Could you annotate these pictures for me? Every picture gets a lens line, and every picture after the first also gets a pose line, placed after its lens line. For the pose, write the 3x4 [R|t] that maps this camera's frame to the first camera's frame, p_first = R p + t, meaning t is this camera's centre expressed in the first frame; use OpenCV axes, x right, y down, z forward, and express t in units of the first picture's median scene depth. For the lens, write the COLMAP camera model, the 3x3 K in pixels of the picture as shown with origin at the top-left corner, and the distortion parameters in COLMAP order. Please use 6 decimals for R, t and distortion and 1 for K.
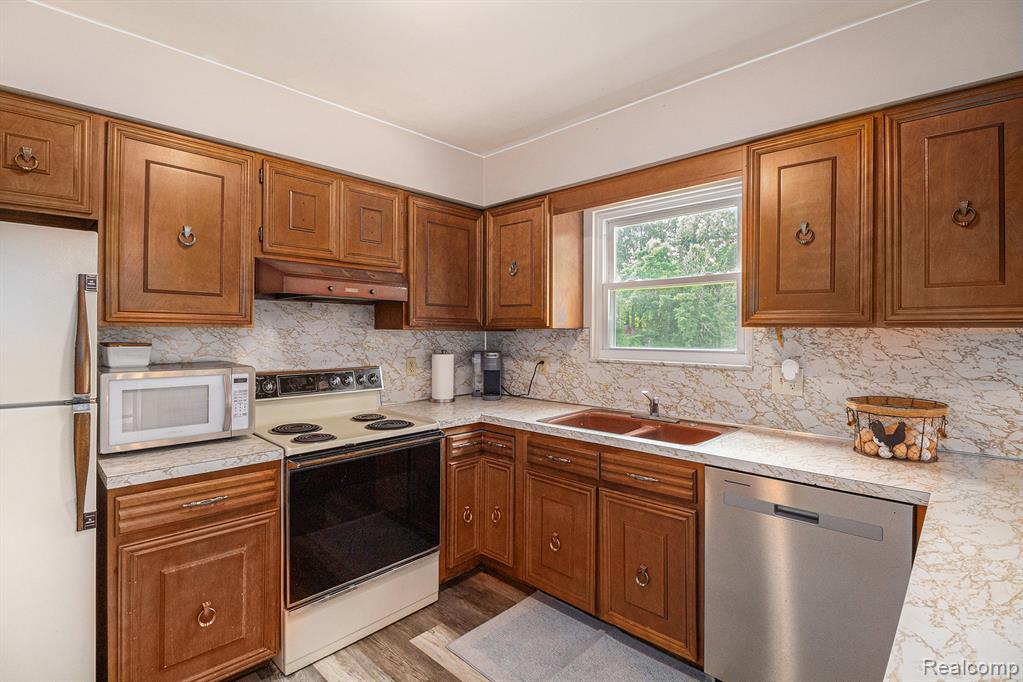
lens RADIAL K [[494.8, 0, 512.9], [0, 494.8, 336.9], [0, 0, 1]] dist [-0.005363, -0.002474]
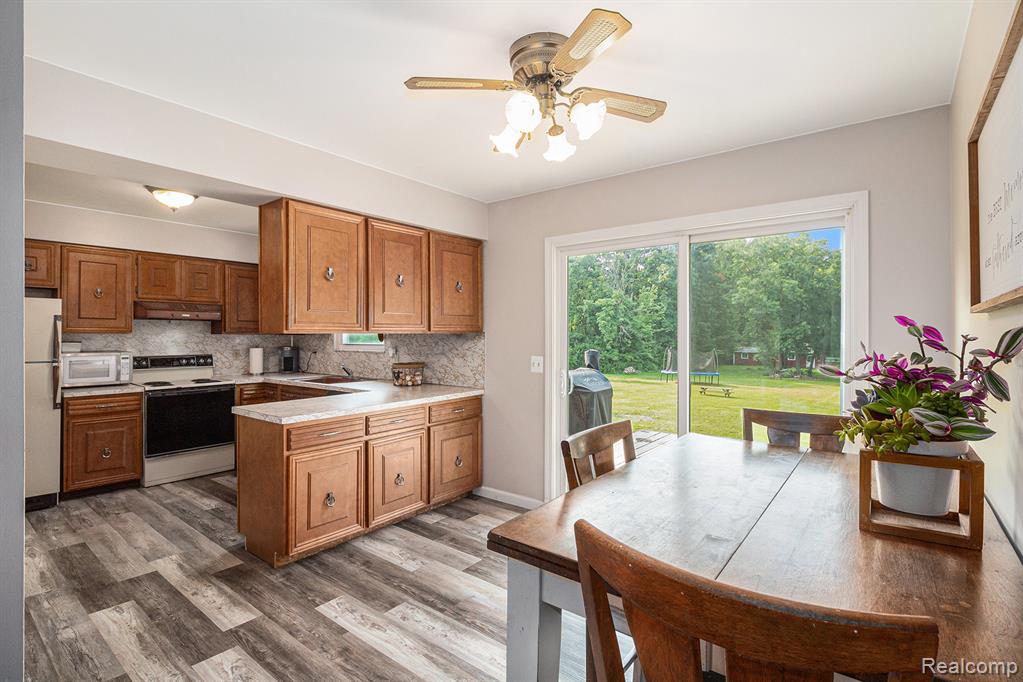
lens RADIAL K [[494.8, 0, 509.5], [0, 494.8, 336.9], [0, 0, 1]] dist [-0.005363, -0.002474]
pose [[0.994998, -0.004021, 0.099815, 0.865878], [0.004670, 0.999969, -0.006266, 0.015412], [-0.099787, 0.006701, 0.994986, -1.255283]]
